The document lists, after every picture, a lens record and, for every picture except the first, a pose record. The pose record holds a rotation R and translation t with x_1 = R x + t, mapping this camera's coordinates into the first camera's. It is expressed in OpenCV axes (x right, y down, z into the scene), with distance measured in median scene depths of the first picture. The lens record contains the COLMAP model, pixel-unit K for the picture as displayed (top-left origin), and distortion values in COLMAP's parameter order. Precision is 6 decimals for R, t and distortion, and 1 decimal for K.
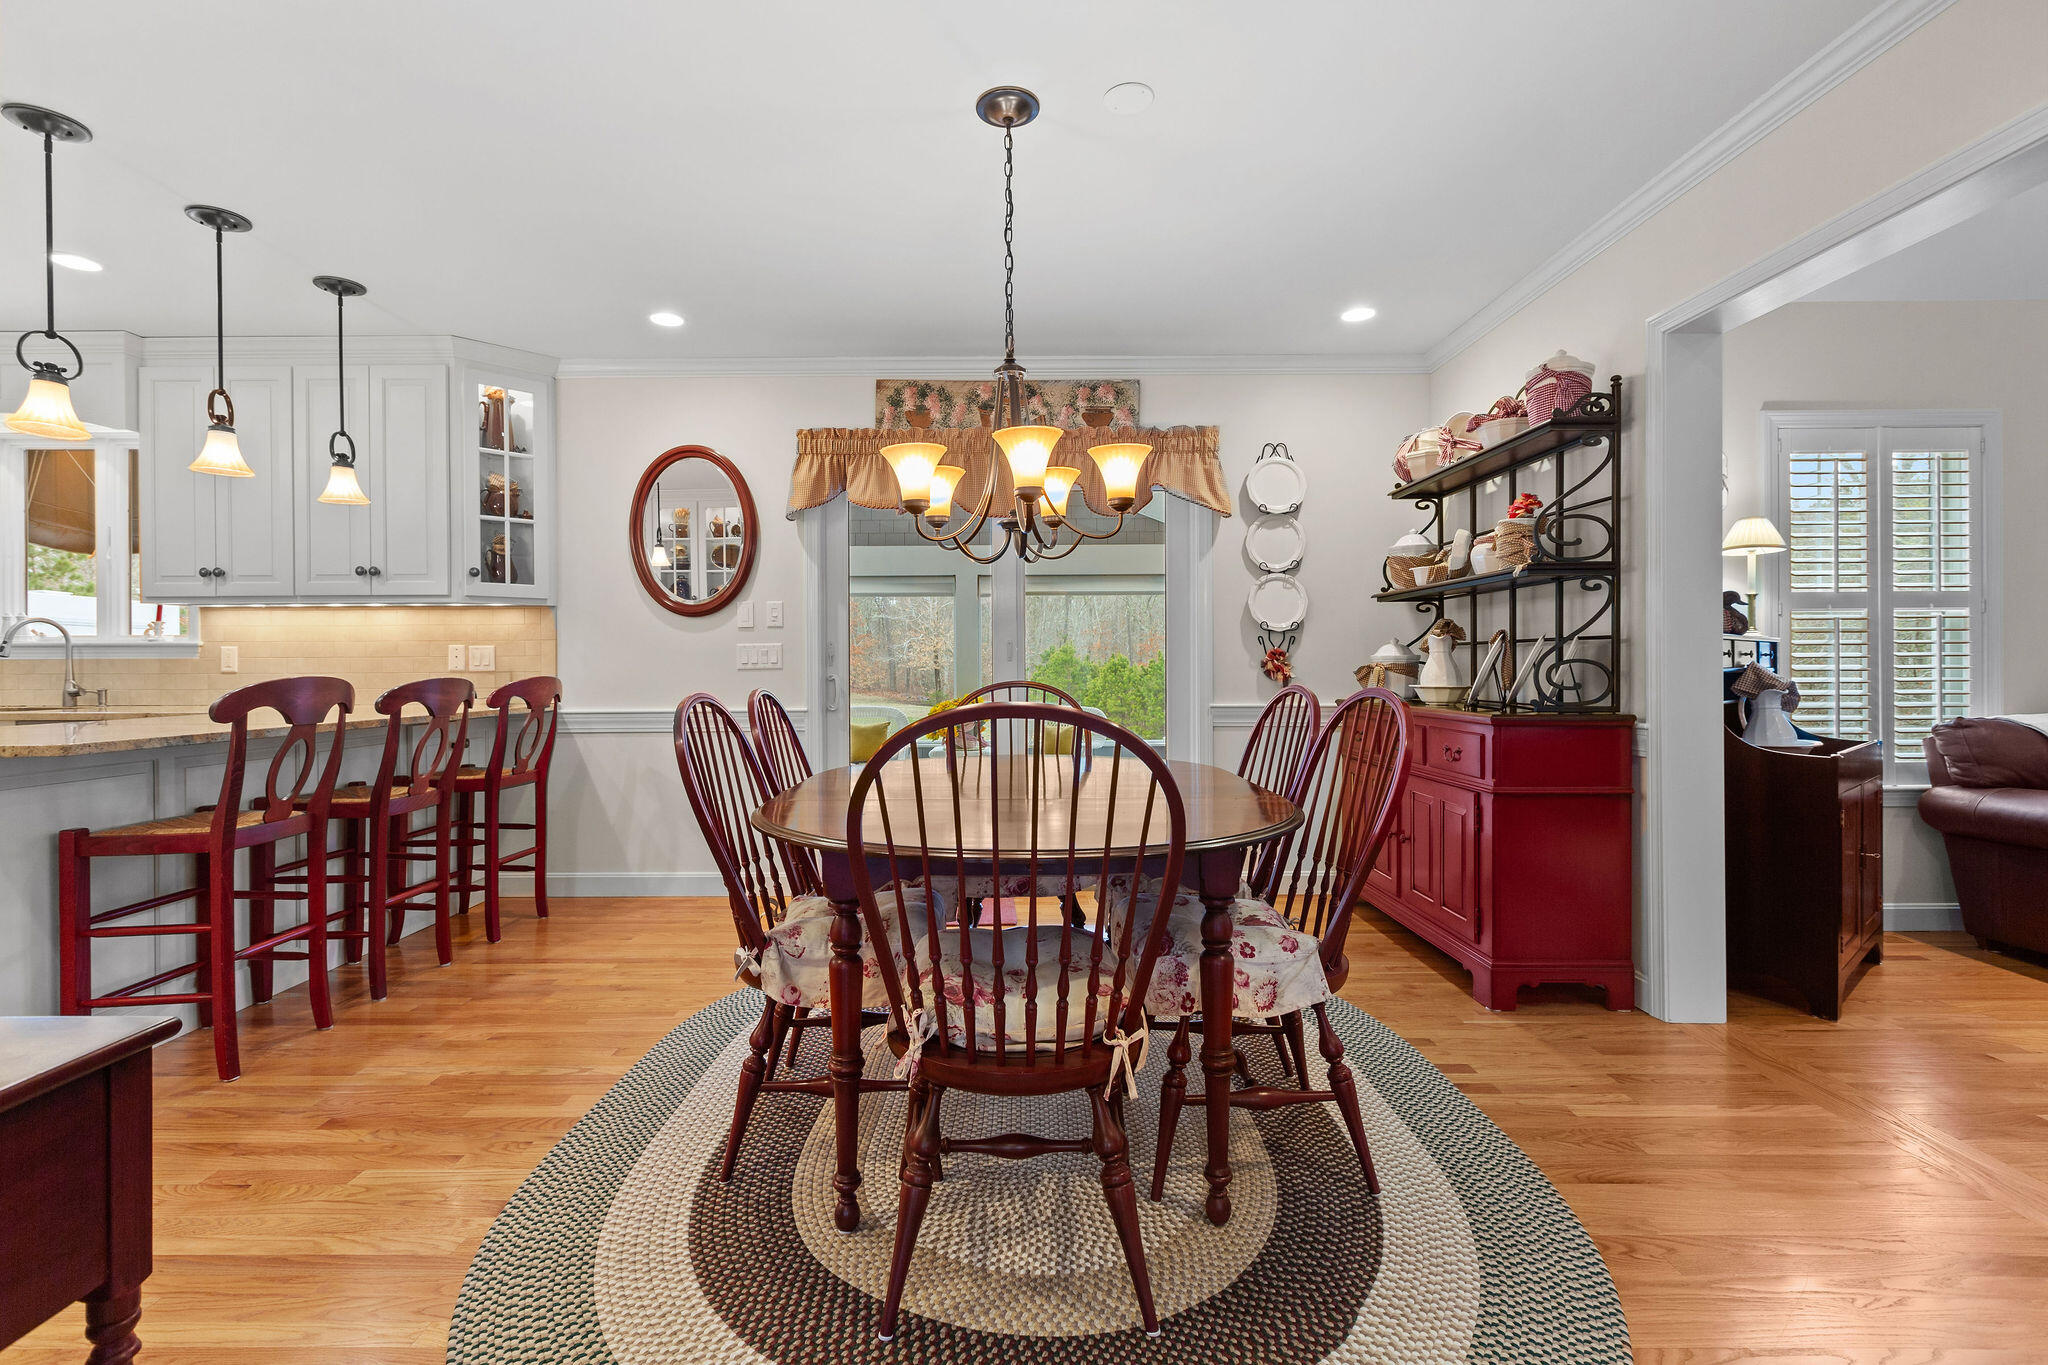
lens RADIAL K [[925.5, 0, 1014.8], [0, 925.5, 674.2], [0, 0, 1]] dist [0.006753, -0.000086]
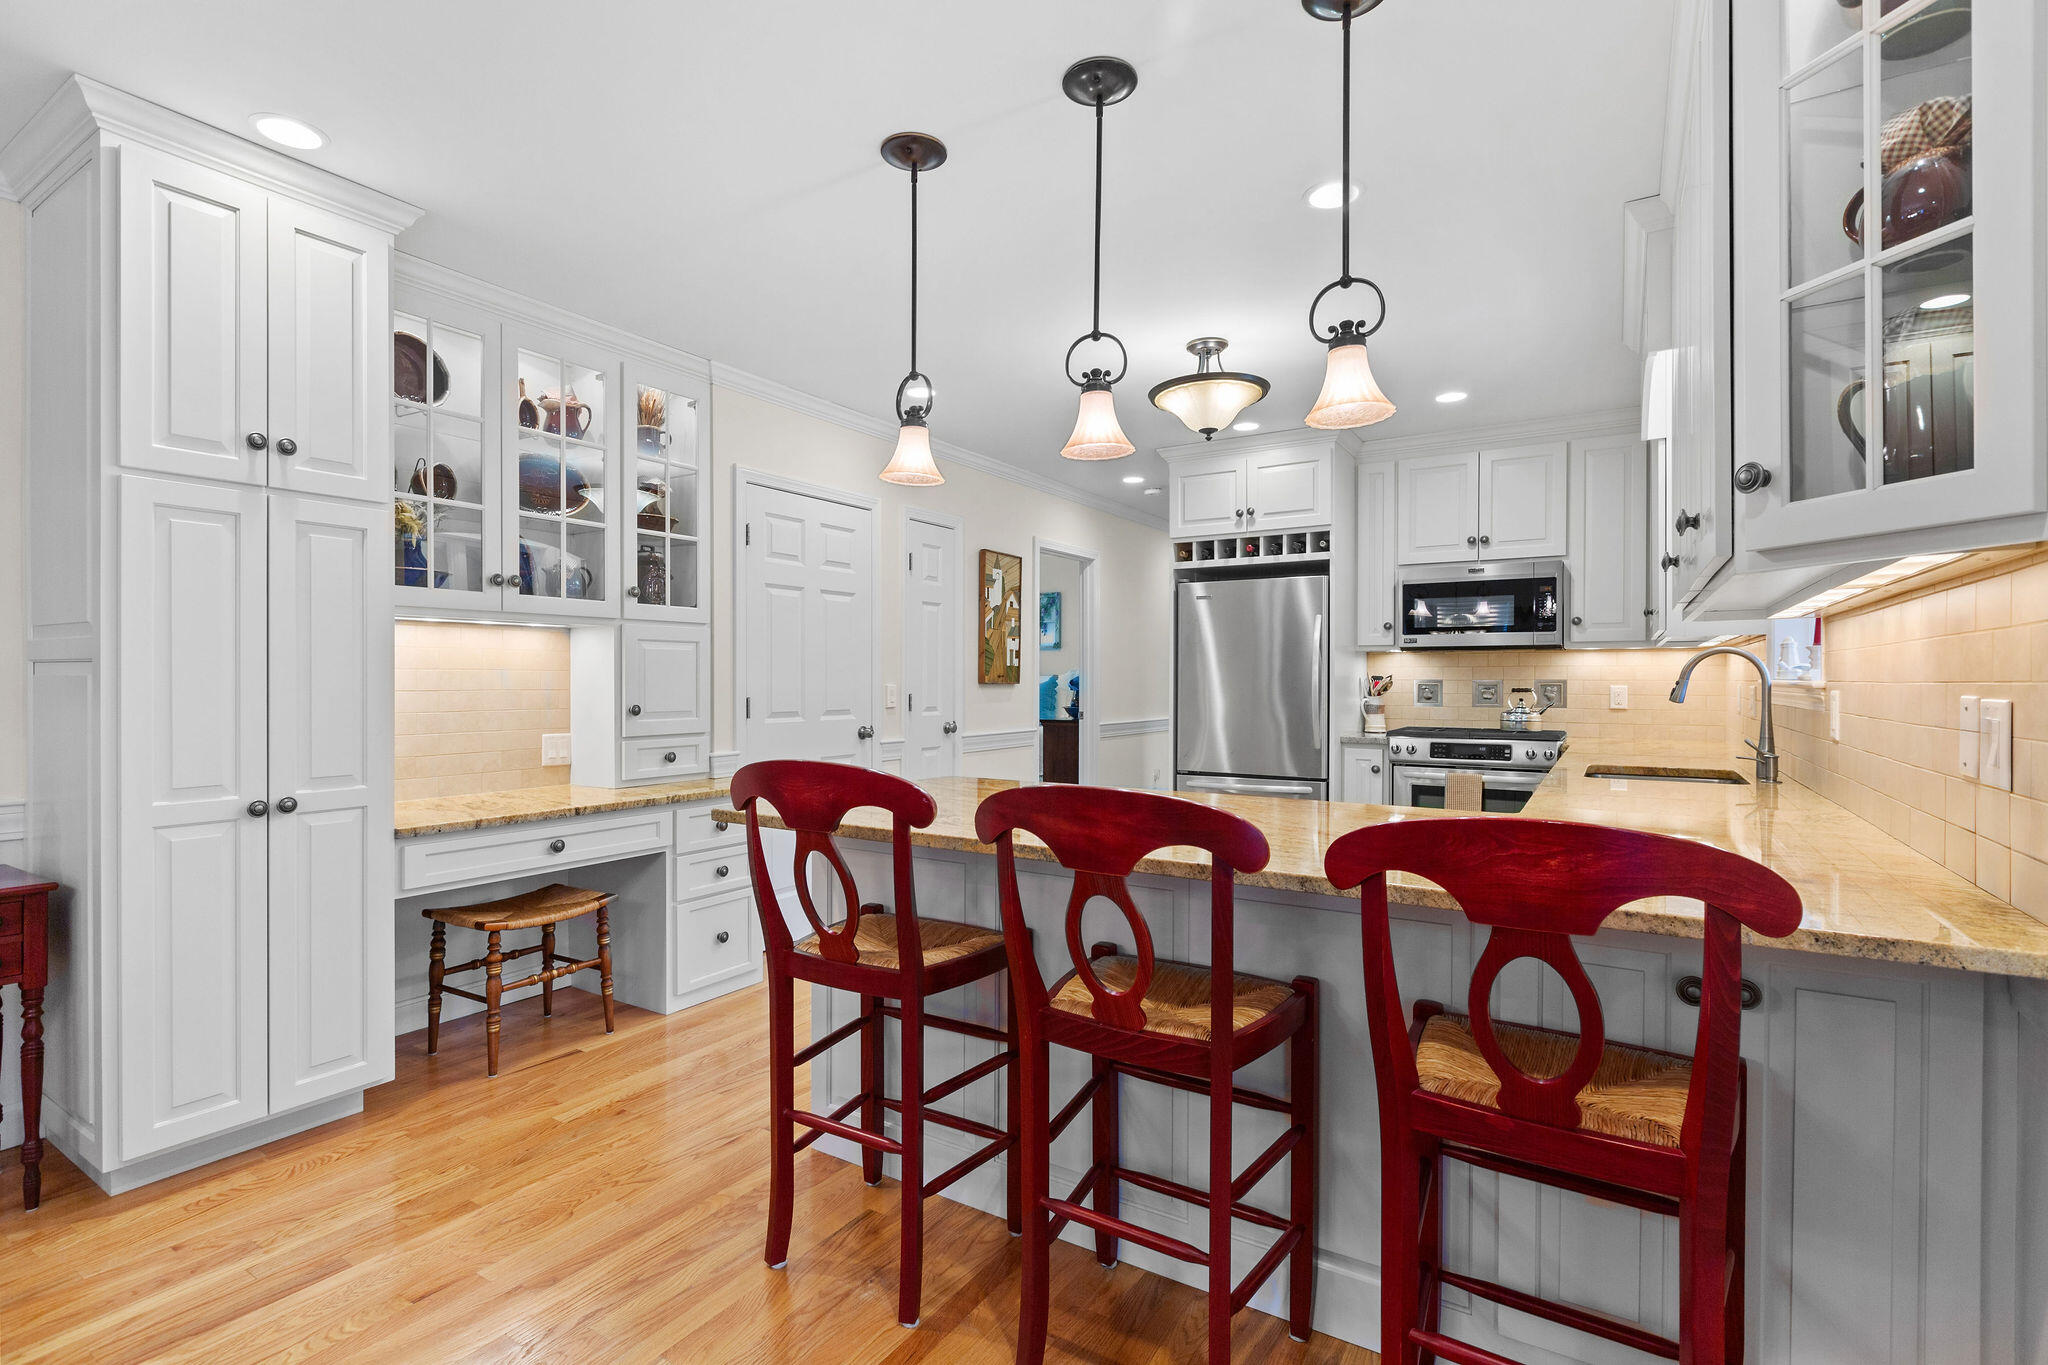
lens RADIAL K [[958.4, 0, 1017.4], [0, 958.4, 681.0], [0, 0, 1]] dist [-0.004075, 0.000192]
pose [[-0.522758, 0.004764, -0.852468, -0.158836], [-0.004296, 0.999957, 0.008223, -0.038971], [0.852470, 0.007961, -0.522715, 0.931134]]
